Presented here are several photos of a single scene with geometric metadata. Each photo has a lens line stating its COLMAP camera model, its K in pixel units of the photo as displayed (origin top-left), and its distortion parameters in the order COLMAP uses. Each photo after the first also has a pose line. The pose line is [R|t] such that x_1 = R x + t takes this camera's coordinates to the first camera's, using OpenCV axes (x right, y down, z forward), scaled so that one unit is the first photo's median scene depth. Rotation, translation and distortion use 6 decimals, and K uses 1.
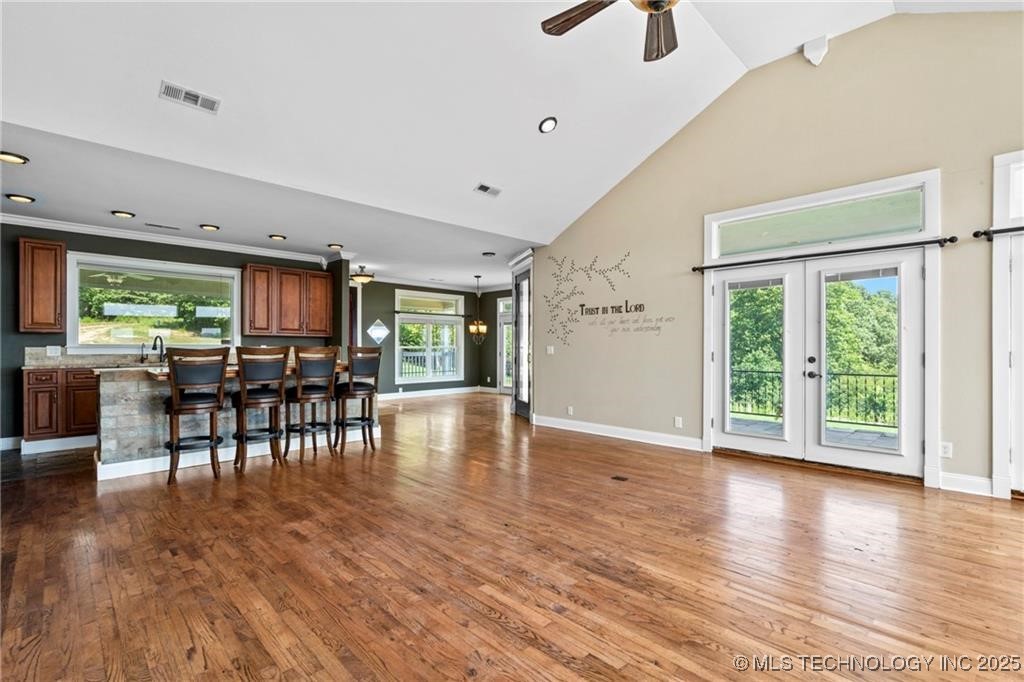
lens RADIAL K [[469.1, 0, 510.5], [0, 469.1, 348.2], [0, 0, 1]] dist [-0.011964, 0.006033]
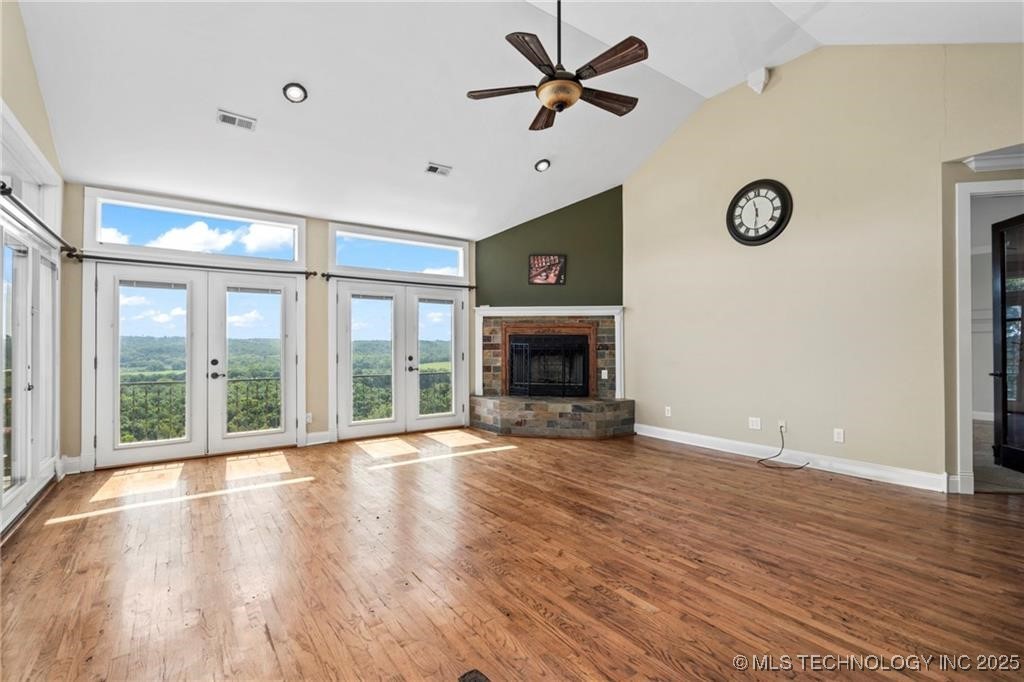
lens RADIAL K [[469.1, 0, 515.8], [0, 469.1, 341.8], [0, 0, 1]] dist [-0.011964, 0.006033]
pose [[-0.990521, 0.006349, 0.137213, 0.107708], [0.005350, 0.999956, -0.007644, -0.004150], [-0.137255, -0.006837, -0.990512, 1.006794]]
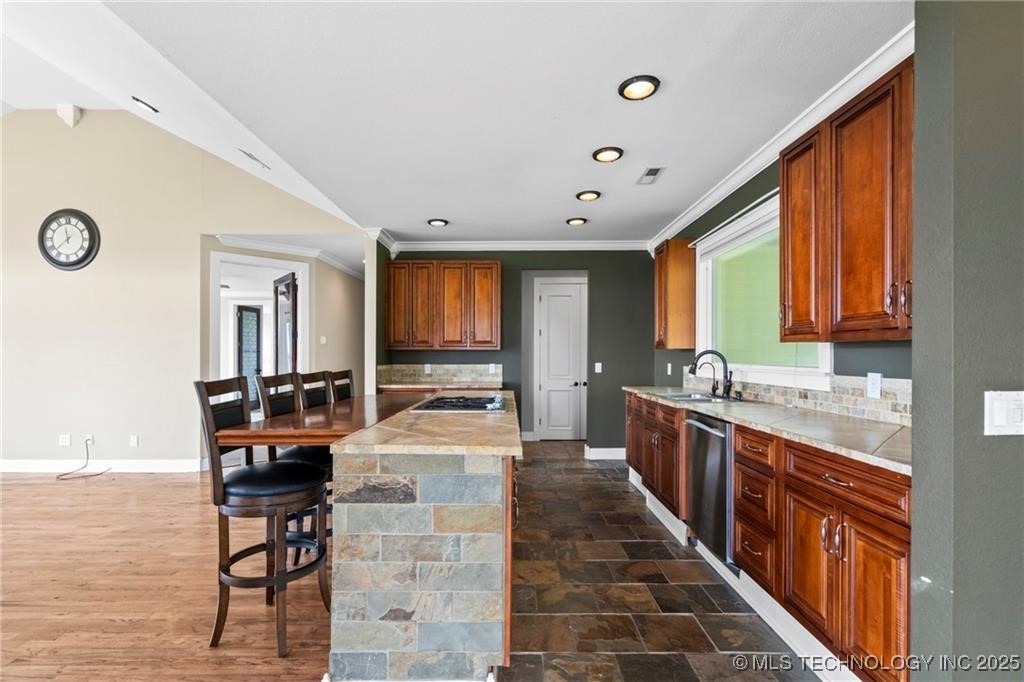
lens RADIAL K [[469.1, 0, 518.0], [0, 469.1, 354.0], [0, 0, 1]] dist [-0.011964, 0.006033]
pose [[-0.691242, -0.001088, -0.722623, -0.178995], [-0.000071, 0.999999, -0.001438, -0.023740], [0.722623, -0.000943, -0.691241, 1.366558]]
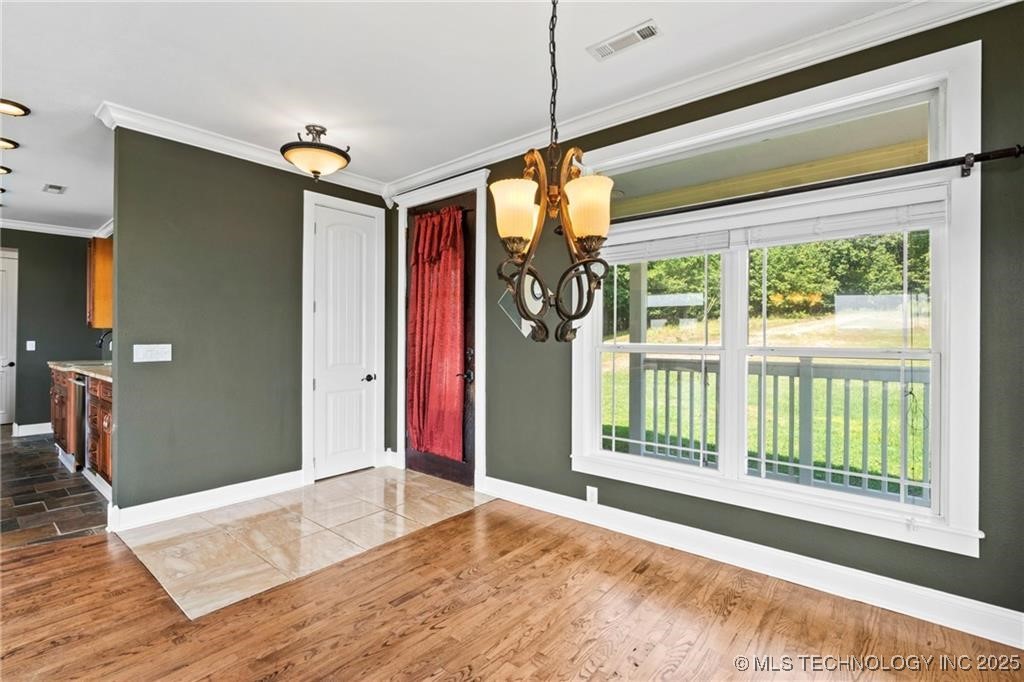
lens RADIAL K [[469.1, 0, 508.5], [0, 469.1, 338.7], [0, 0, 1]] dist [-0.011964, 0.006033]
pose [[0.092616, 0.002592, -0.995699, 0.098500], [-0.002710, 0.999994, 0.002352, -0.016008], [0.995698, 0.002480, 0.092622, 1.757863]]
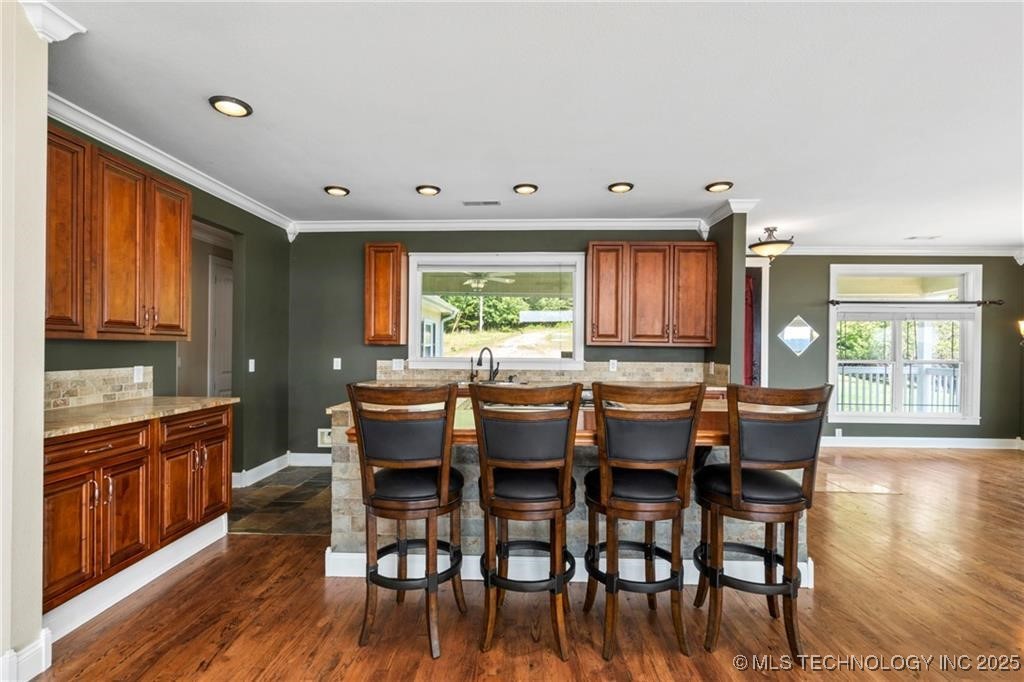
lens RADIAL K [[469.1, 0, 506.1], [0, 469.1, 349.4], [0, 0, 1]] dist [-0.011964, 0.006033]
pose [[0.681865, 0.008208, -0.731432, -0.170183], [-0.008596, 0.999958, 0.003207, -0.028995], [0.731427, 0.004100, 0.681907, 0.539845]]
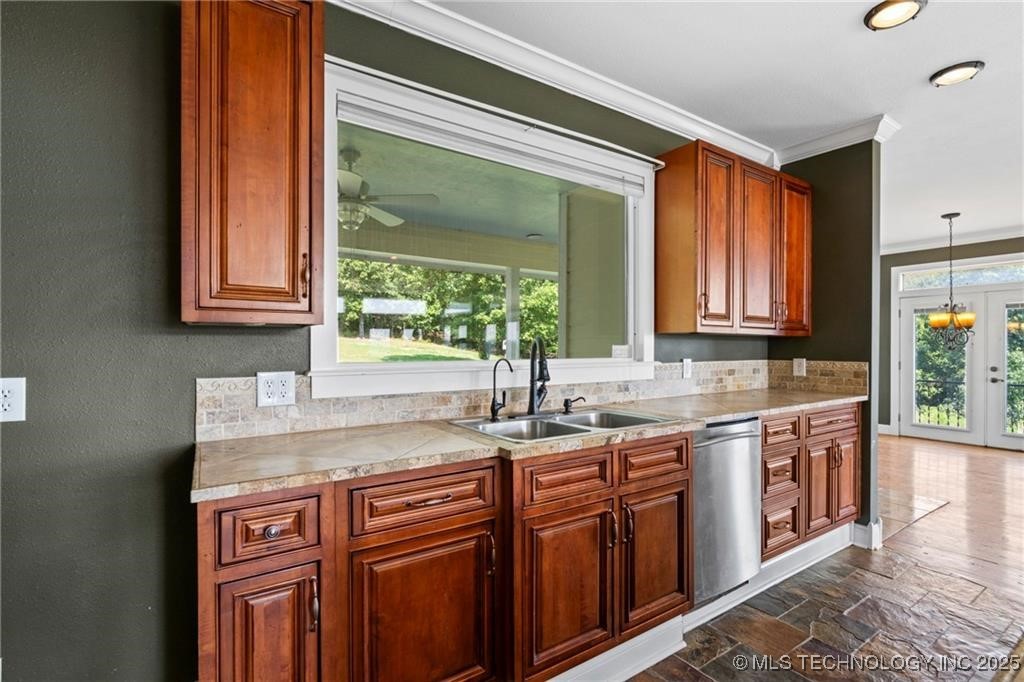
lens RADIAL K [[469.1, 0, 513.3], [0, 469.1, 349.5], [0, 0, 1]] dist [-0.011964, 0.006033]
pose [[0.980656, -0.000393, -0.195741, -0.784472], [0.001451, 0.999985, 0.005263, -0.021212], [0.195736, -0.005445, 0.980642, 0.746469]]
